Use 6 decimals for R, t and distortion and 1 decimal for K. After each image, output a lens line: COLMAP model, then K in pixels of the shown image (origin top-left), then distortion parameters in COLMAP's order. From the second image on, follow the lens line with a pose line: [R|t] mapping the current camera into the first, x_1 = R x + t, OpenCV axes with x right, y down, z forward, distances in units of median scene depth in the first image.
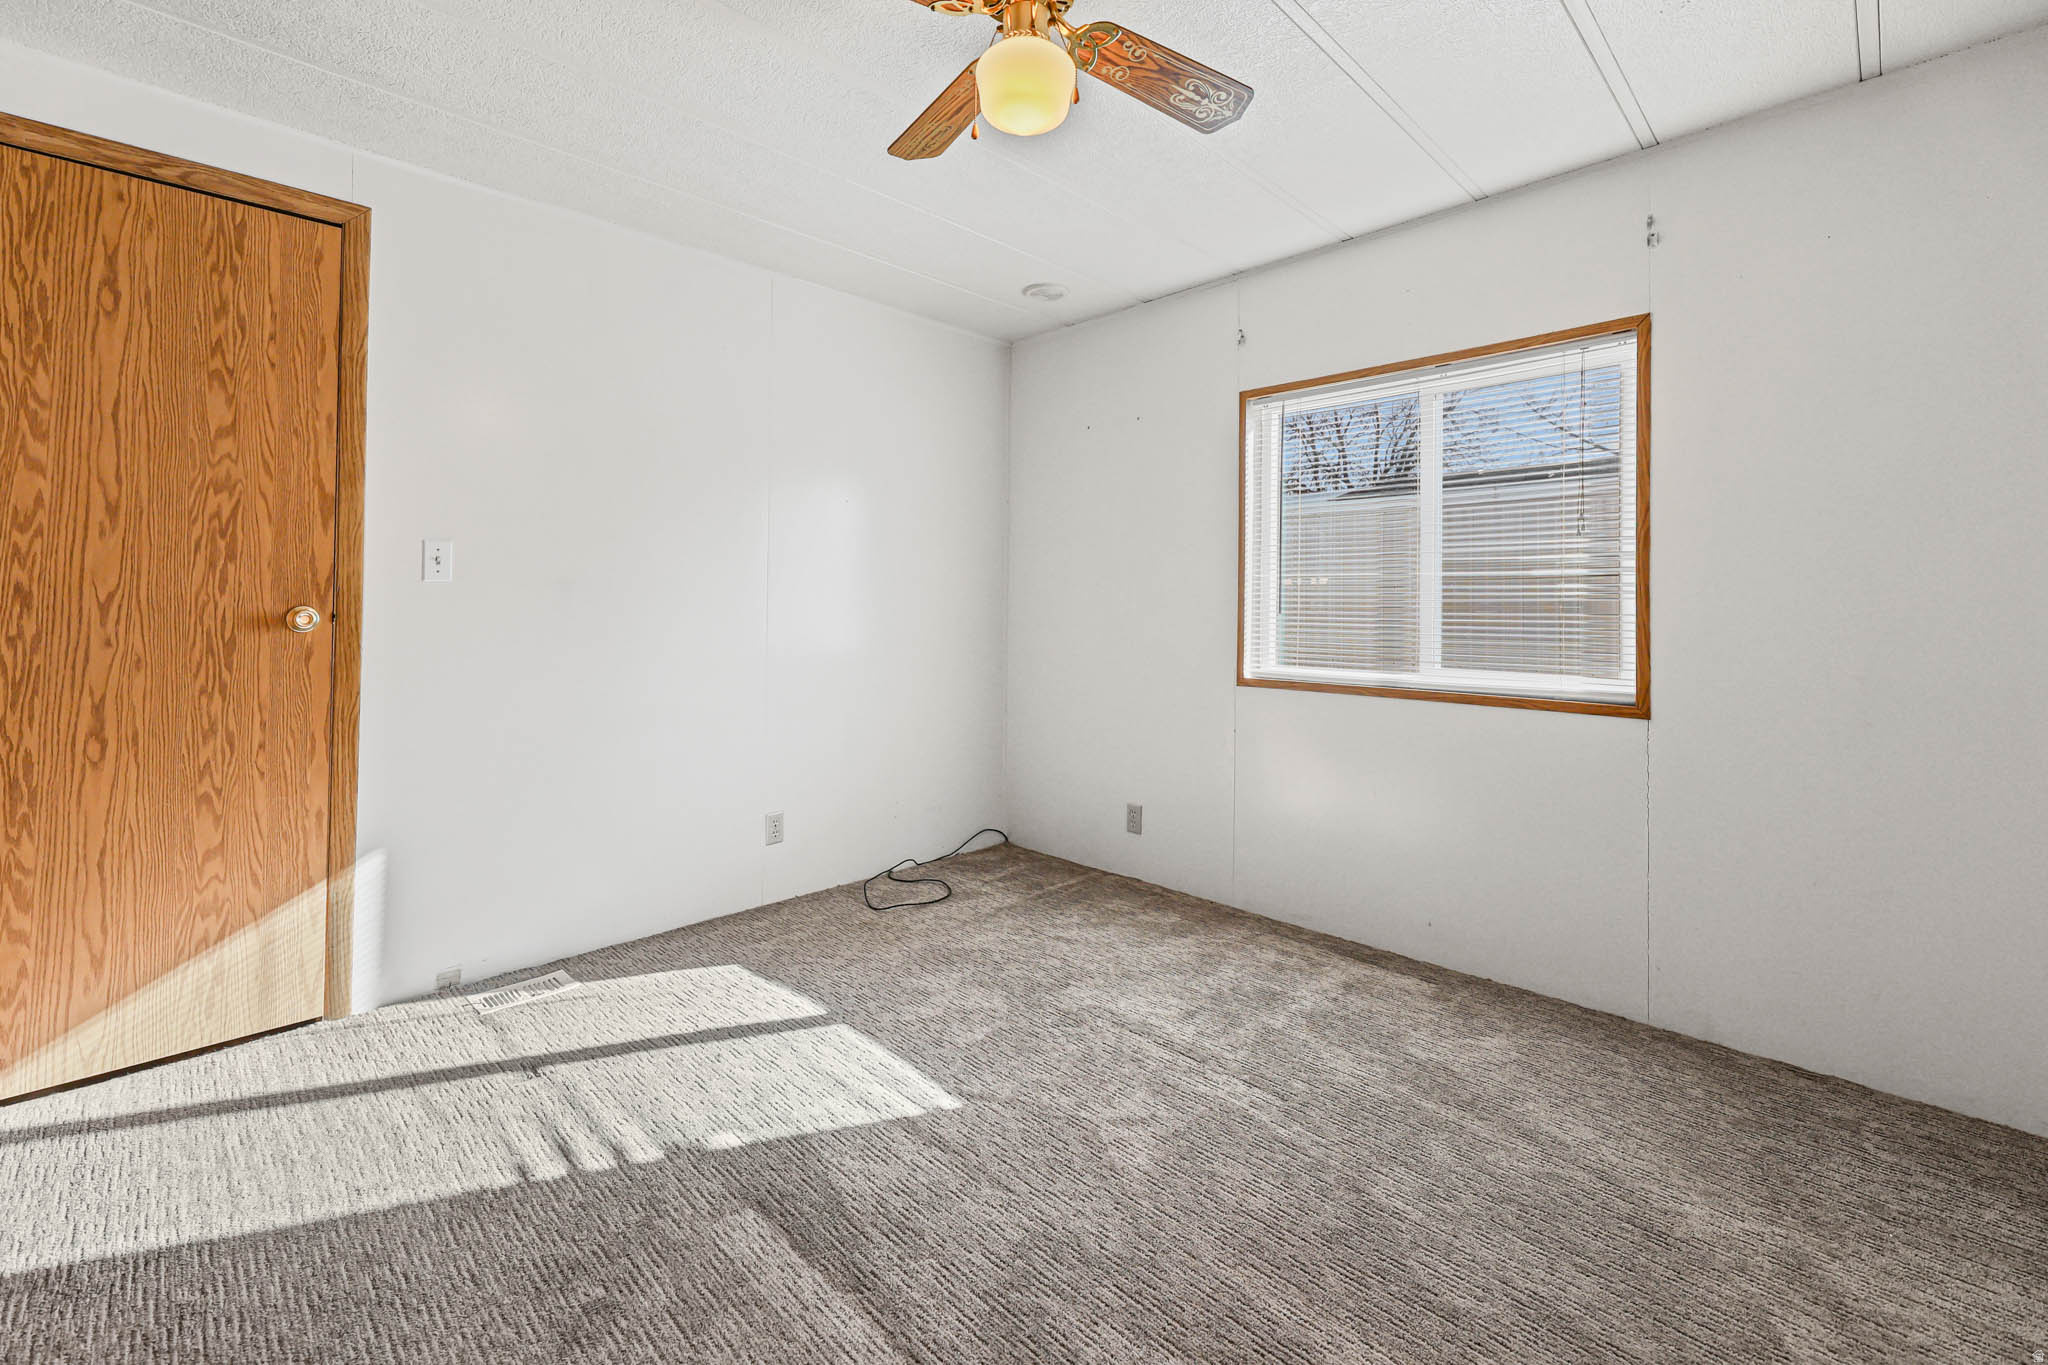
lens RADIAL K [[910.5, 0, 1034.4], [0, 910.5, 599.1], [0, 0, 1]] dist [0.000968, -0.000212]
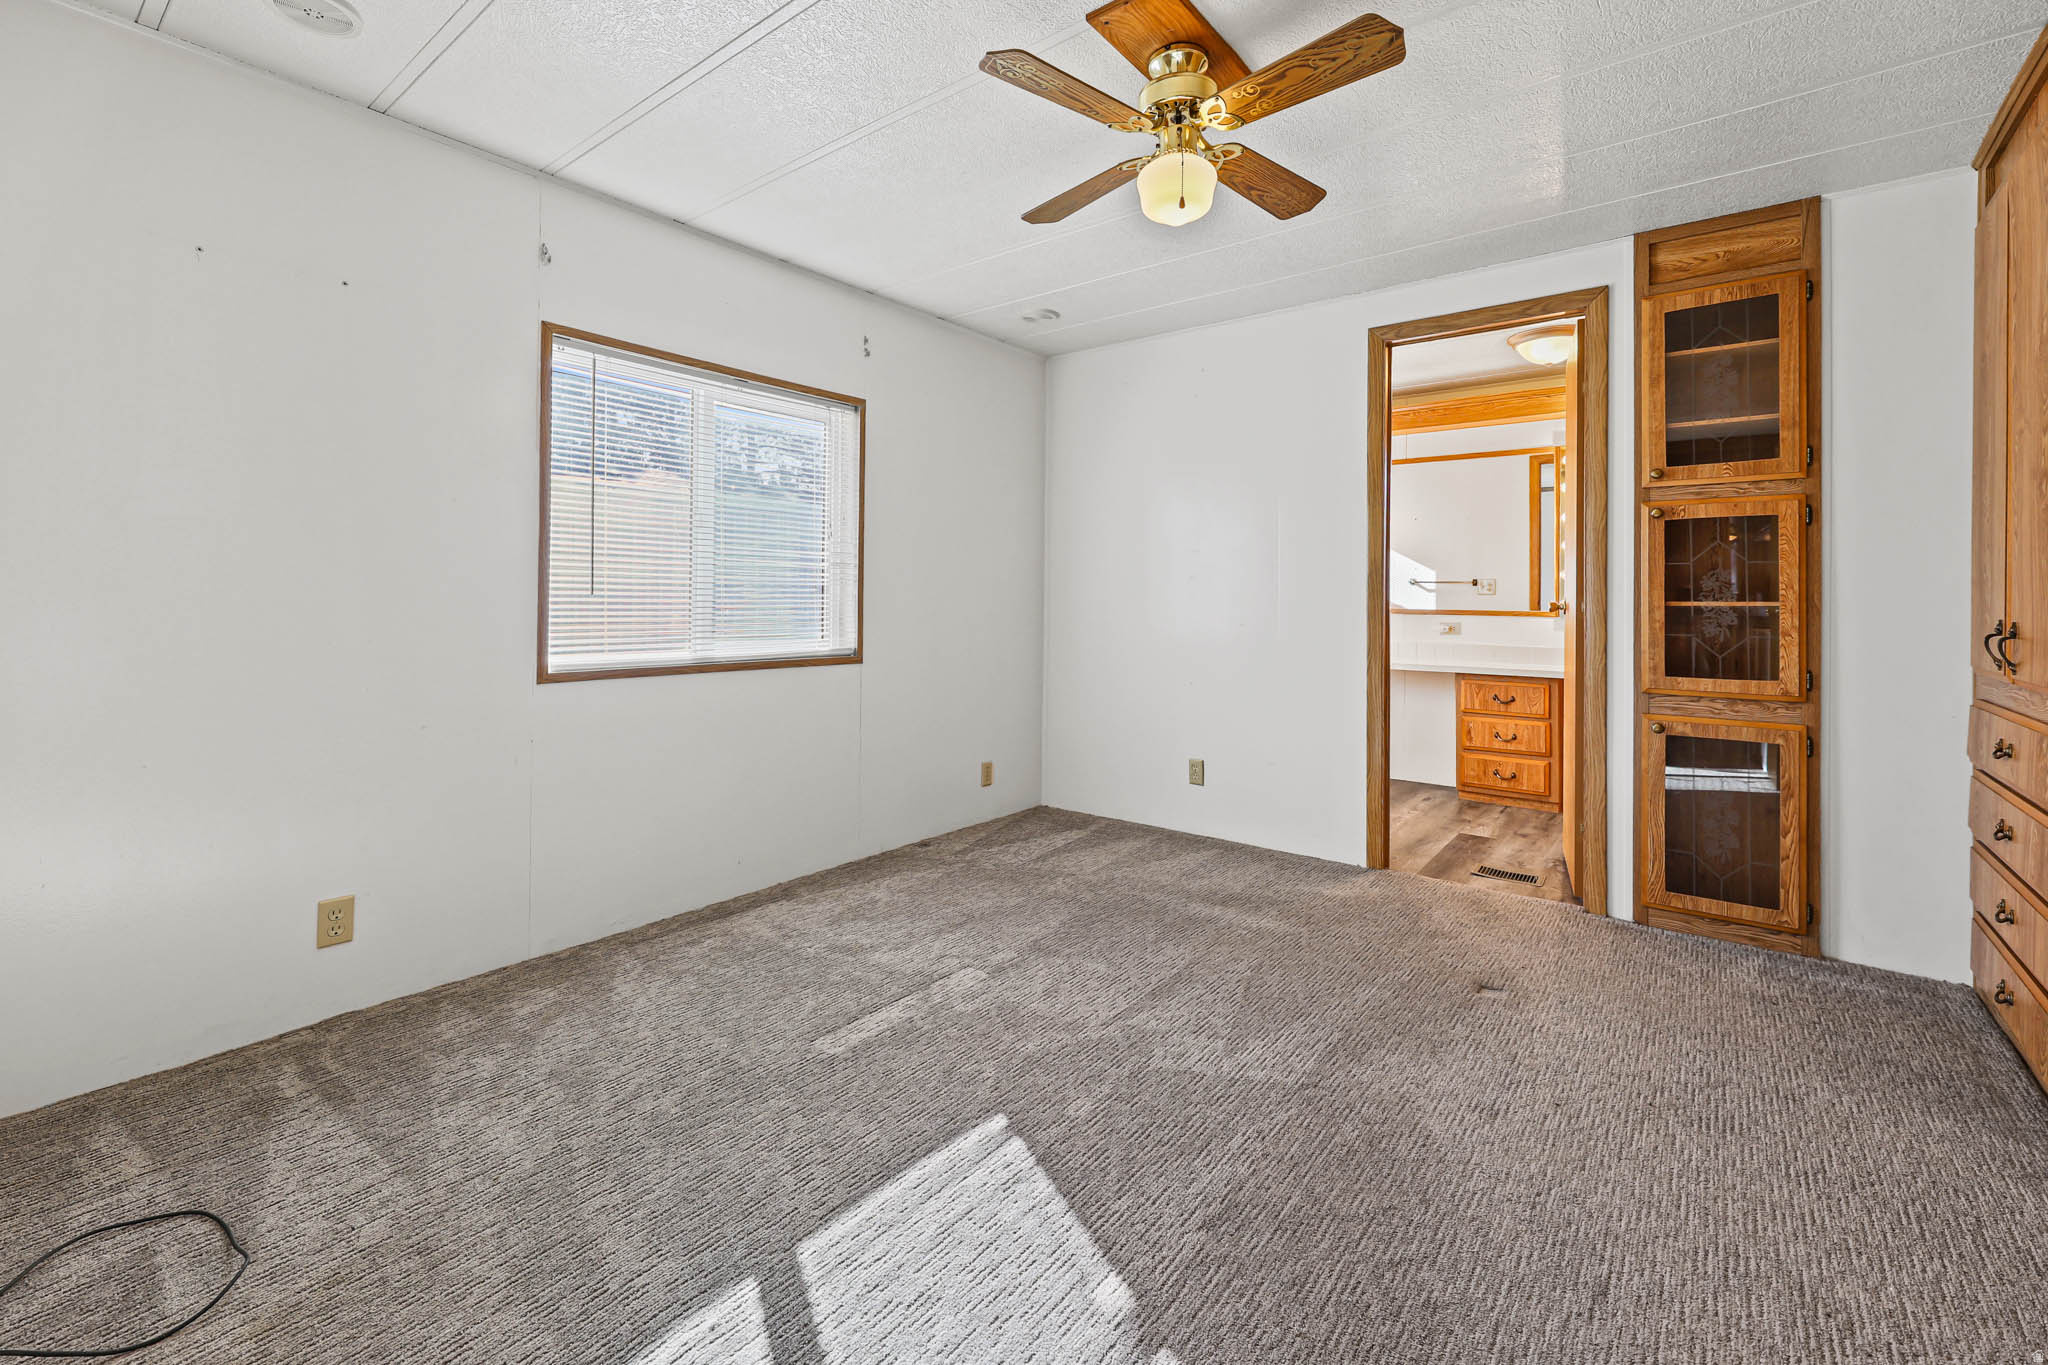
lens RADIAL K [[844.6, 0, 1038.3], [0, 844.6, 598.2], [0, 0, 1]] dist [0.005989, -0.001219]
pose [[-0.127967, -0.009606, 0.991732, -0.782761], [-0.020454, 0.999766, 0.007045, 0.005808], [-0.991567, -0.019384, -0.128134, 0.883258]]
